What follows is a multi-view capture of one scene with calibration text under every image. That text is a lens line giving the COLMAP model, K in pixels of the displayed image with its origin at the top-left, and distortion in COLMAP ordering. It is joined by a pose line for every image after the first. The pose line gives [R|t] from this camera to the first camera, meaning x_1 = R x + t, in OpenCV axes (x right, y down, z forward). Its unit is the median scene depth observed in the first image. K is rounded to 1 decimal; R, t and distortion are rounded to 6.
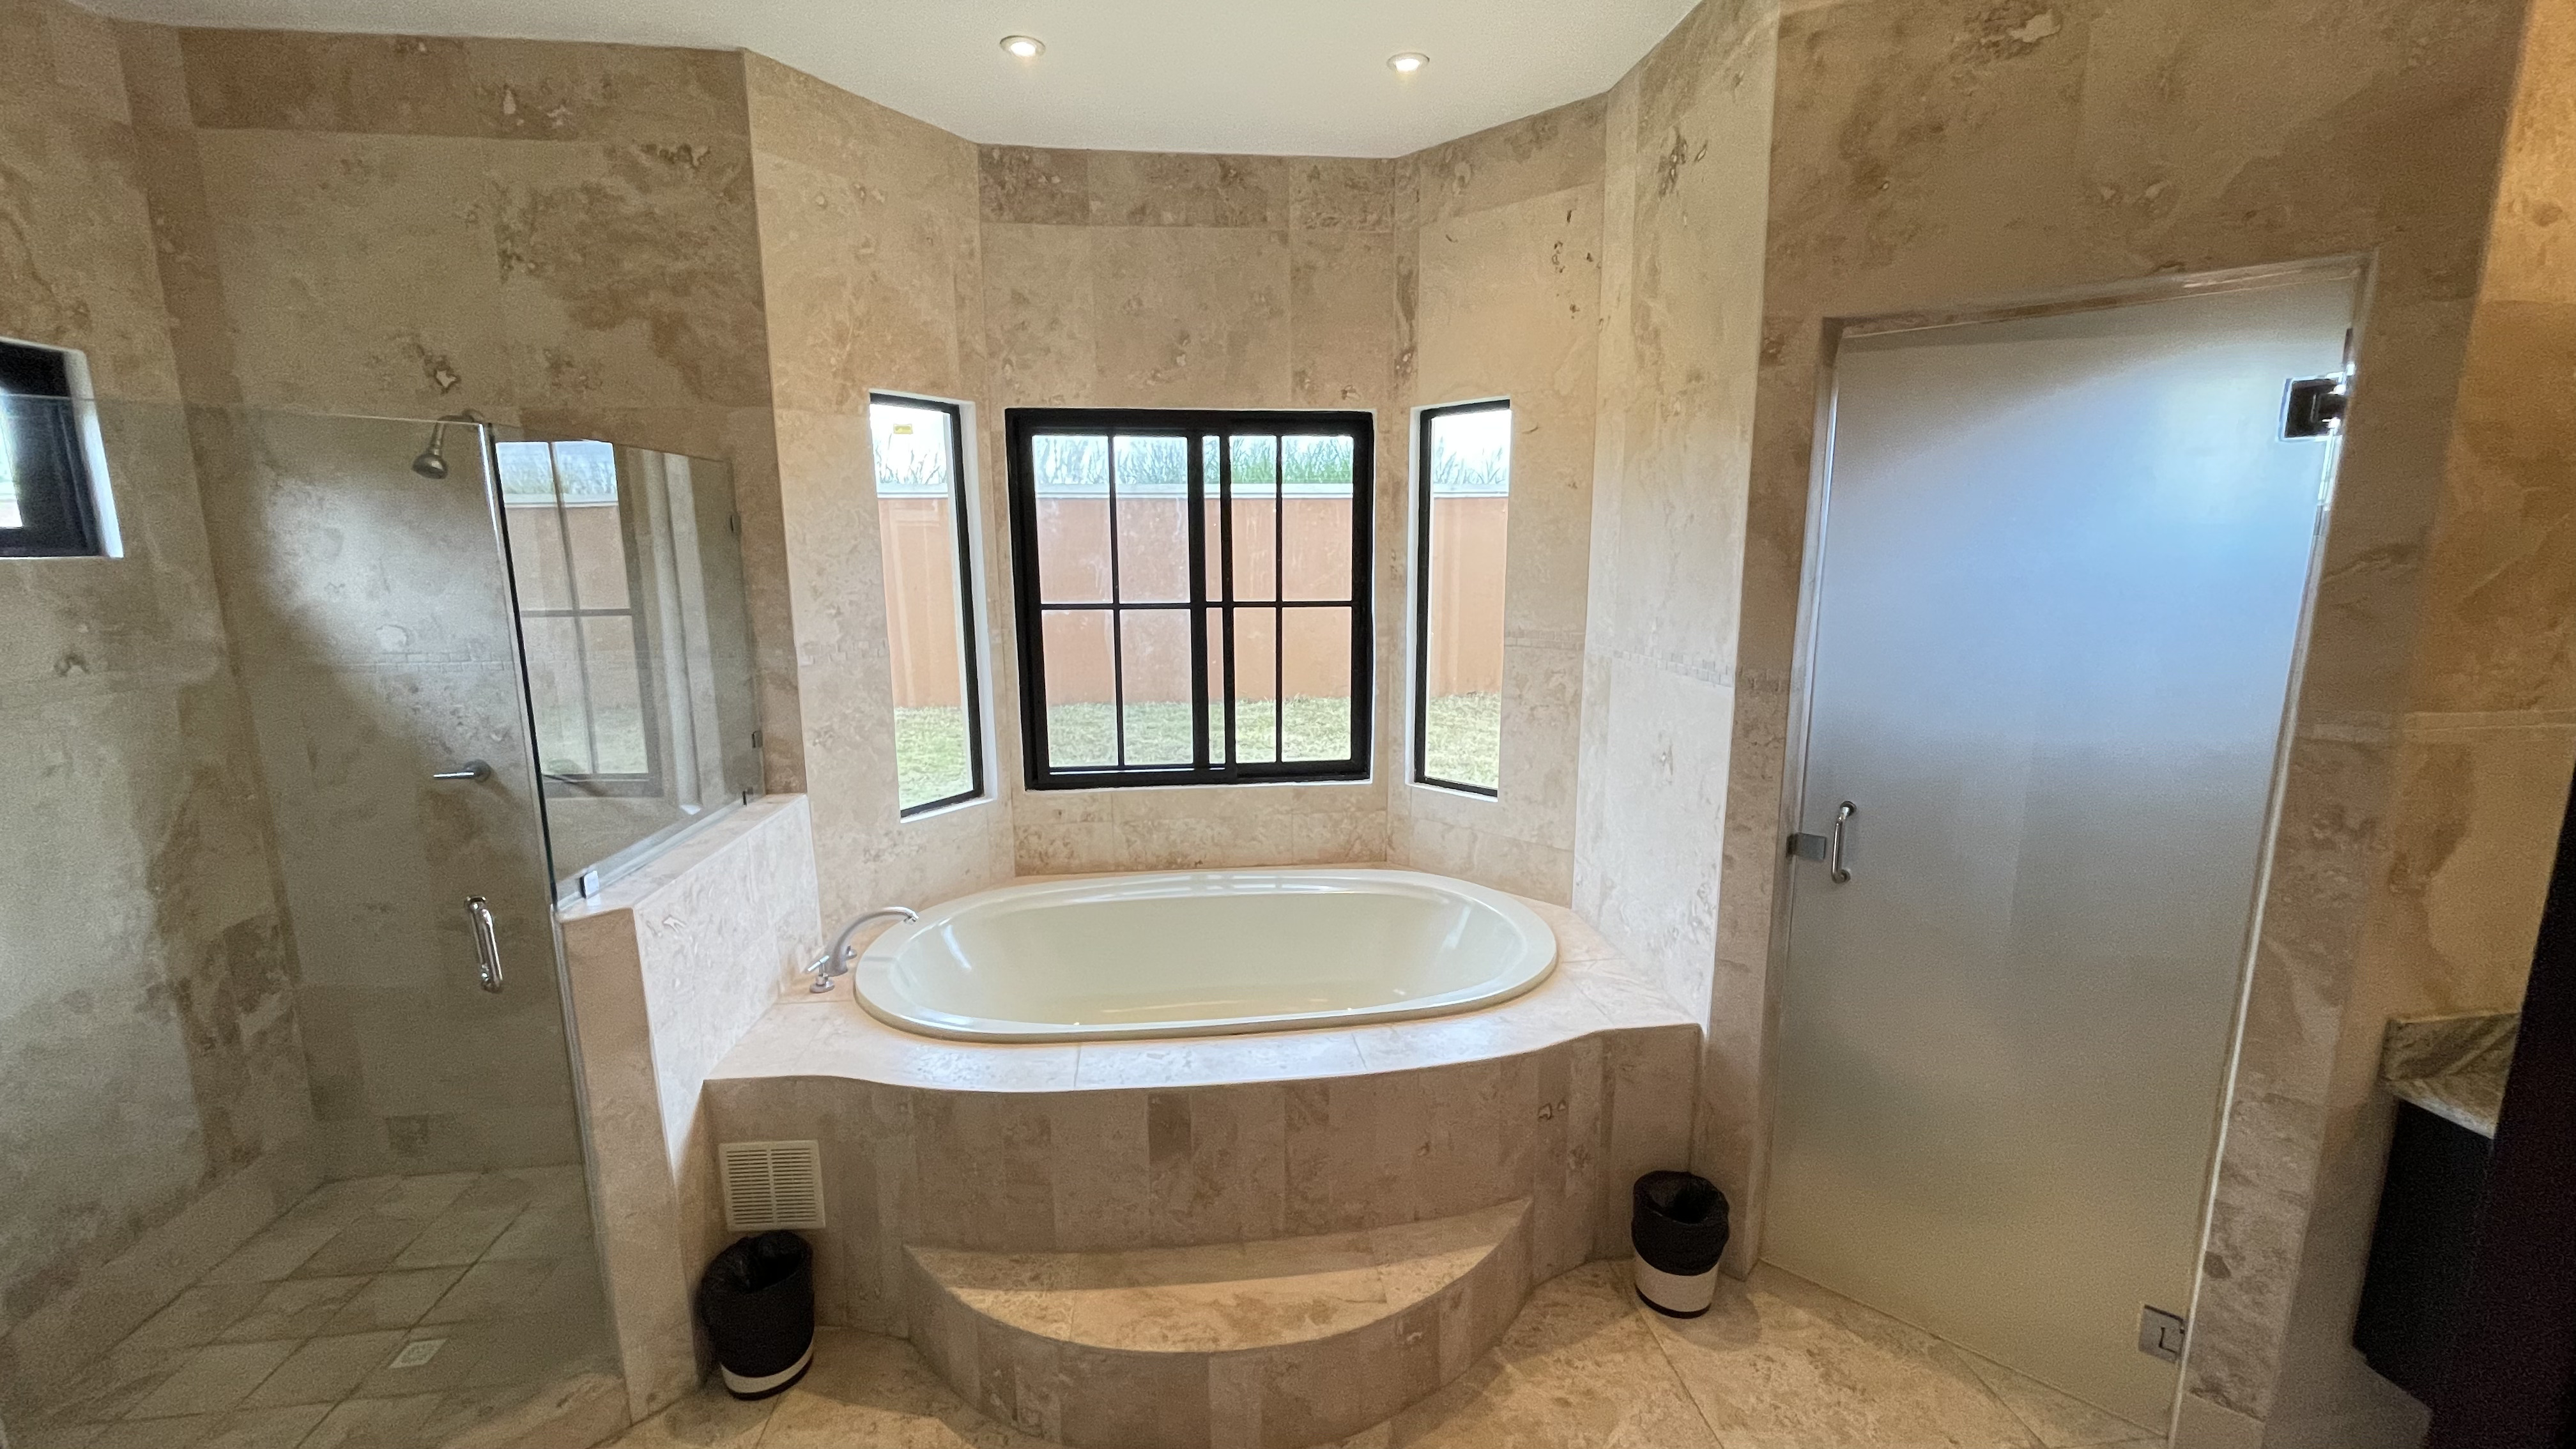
lens RADIAL K [[1039.2, 0, 1291.1], [0, 1039.2, 730.2], [0, 0, 1]] dist [0.000037, 0.000064]
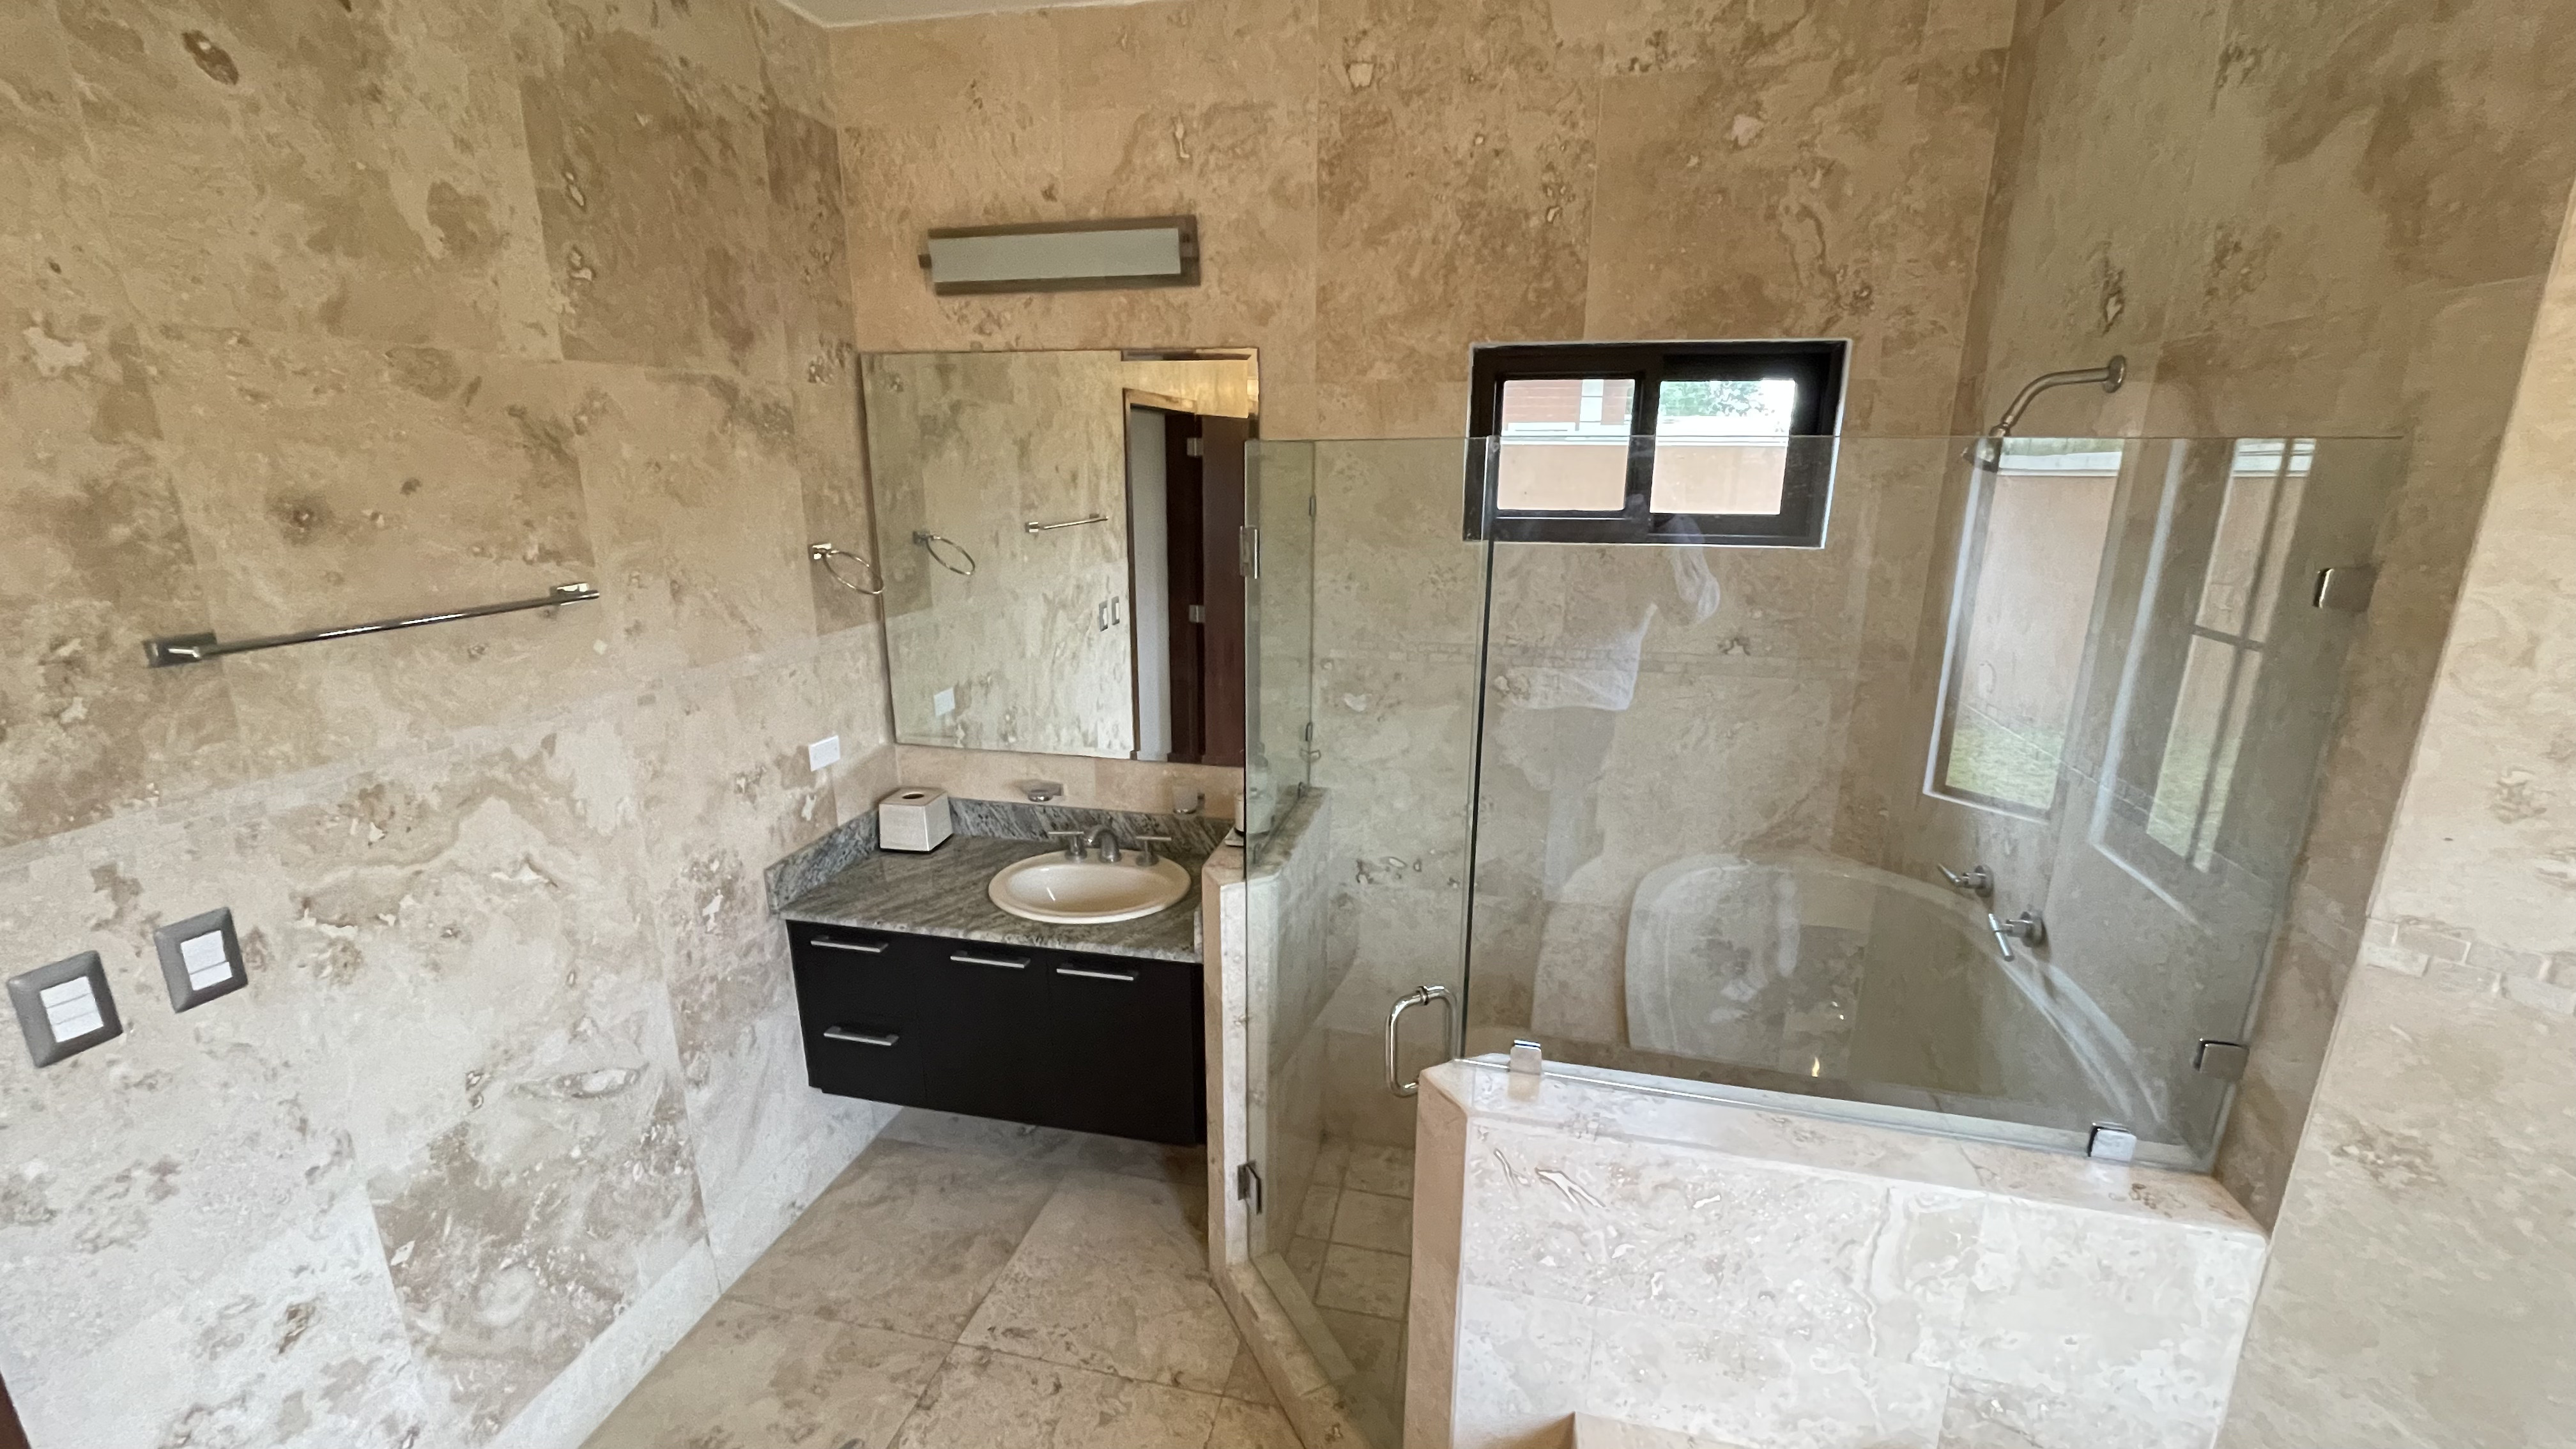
lens RADIAL K [[1039.2, 0, 1286.6], [0, 1039.2, 726.0], [0, 0, 1]] dist [0.000037, 0.000064]
pose [[-0.336666, 0.246260, -0.908852, -0.006319], [-0.165851, 0.934599, 0.314672, -0.211658], [0.926903, 0.256673, -0.273805, 0.754150]]
